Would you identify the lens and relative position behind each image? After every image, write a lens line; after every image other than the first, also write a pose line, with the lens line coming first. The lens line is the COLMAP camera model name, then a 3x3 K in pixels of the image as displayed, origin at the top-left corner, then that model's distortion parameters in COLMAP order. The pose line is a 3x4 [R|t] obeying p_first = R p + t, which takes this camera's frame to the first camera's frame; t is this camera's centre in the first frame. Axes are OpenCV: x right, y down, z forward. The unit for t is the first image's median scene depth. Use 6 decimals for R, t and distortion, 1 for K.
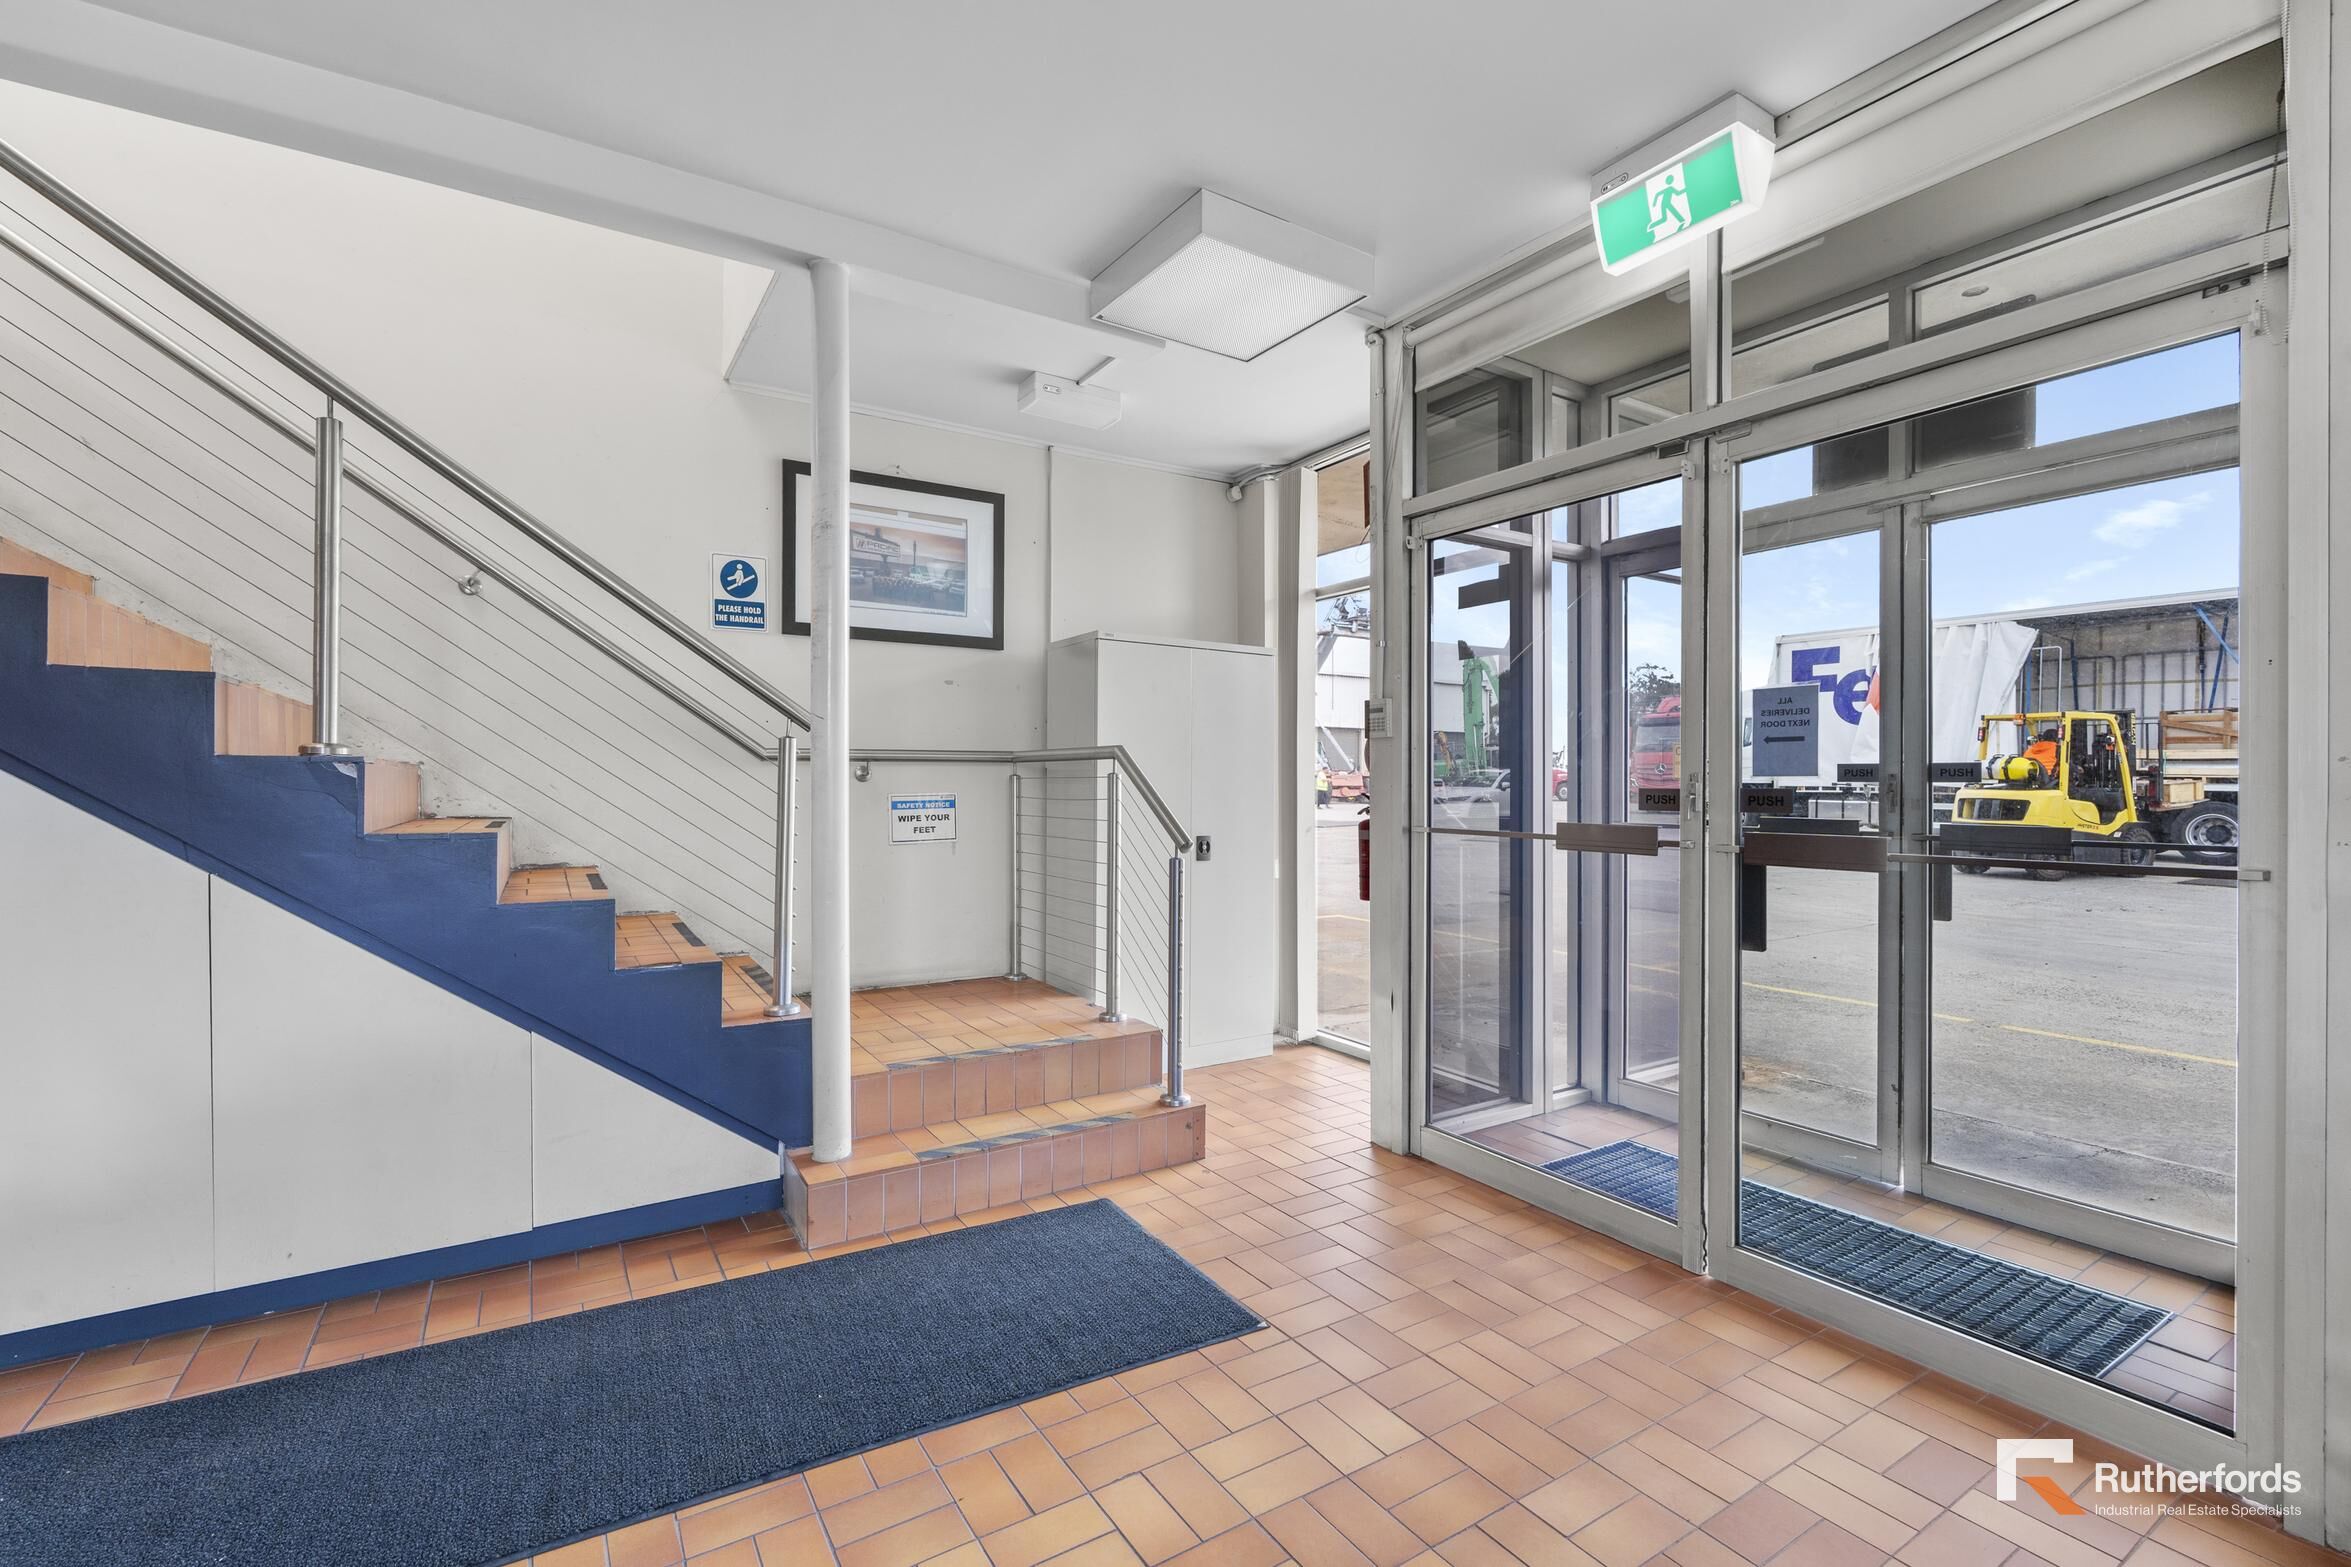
lens RADIAL K [[1036.2, 0, 1188.6], [0, 1036.2, 784.0], [0, 0, 1]] dist [-0.003622, -0.000401]
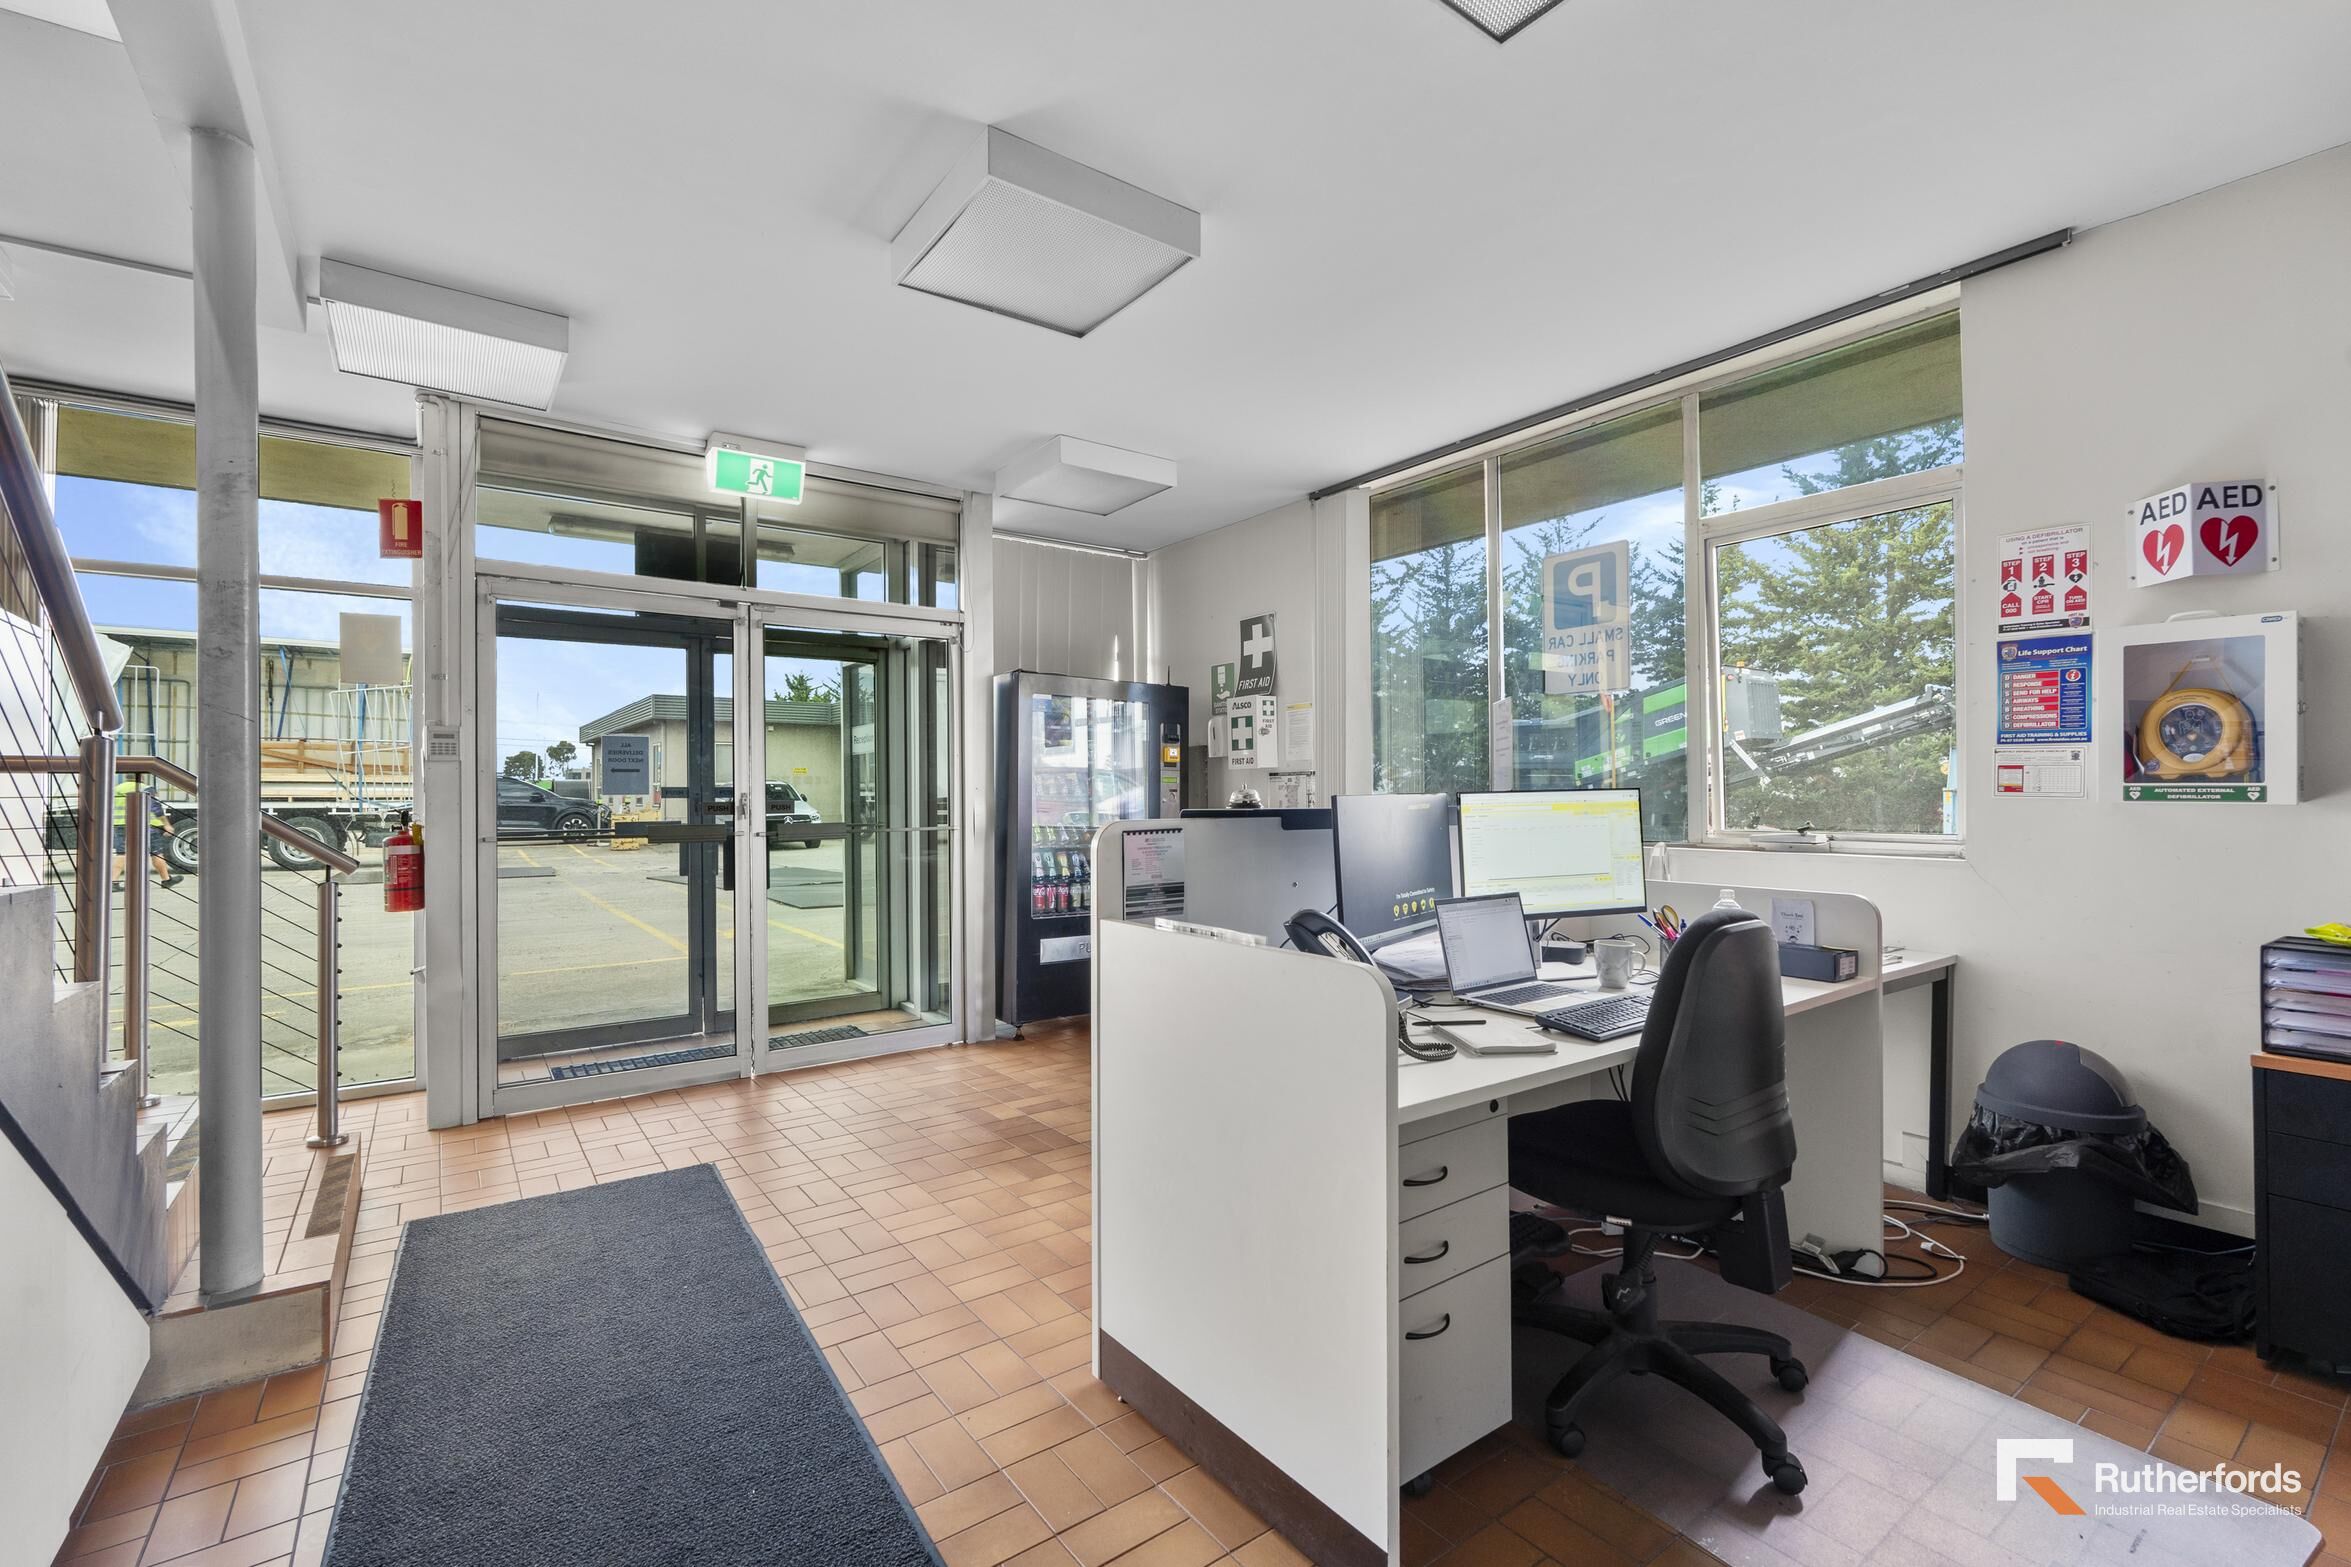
lens RADIAL K [[1036.2, 0, 1186.0], [0, 1036.2, 784.1], [0, 0, 1]] dist [-0.003622, -0.000401]
pose [[-0.058502, 0.008343, 0.998252, -1.208078], [0.010555, 0.999914, -0.007738, -0.004250], [-0.998231, 0.010084, -0.058585, 0.326608]]
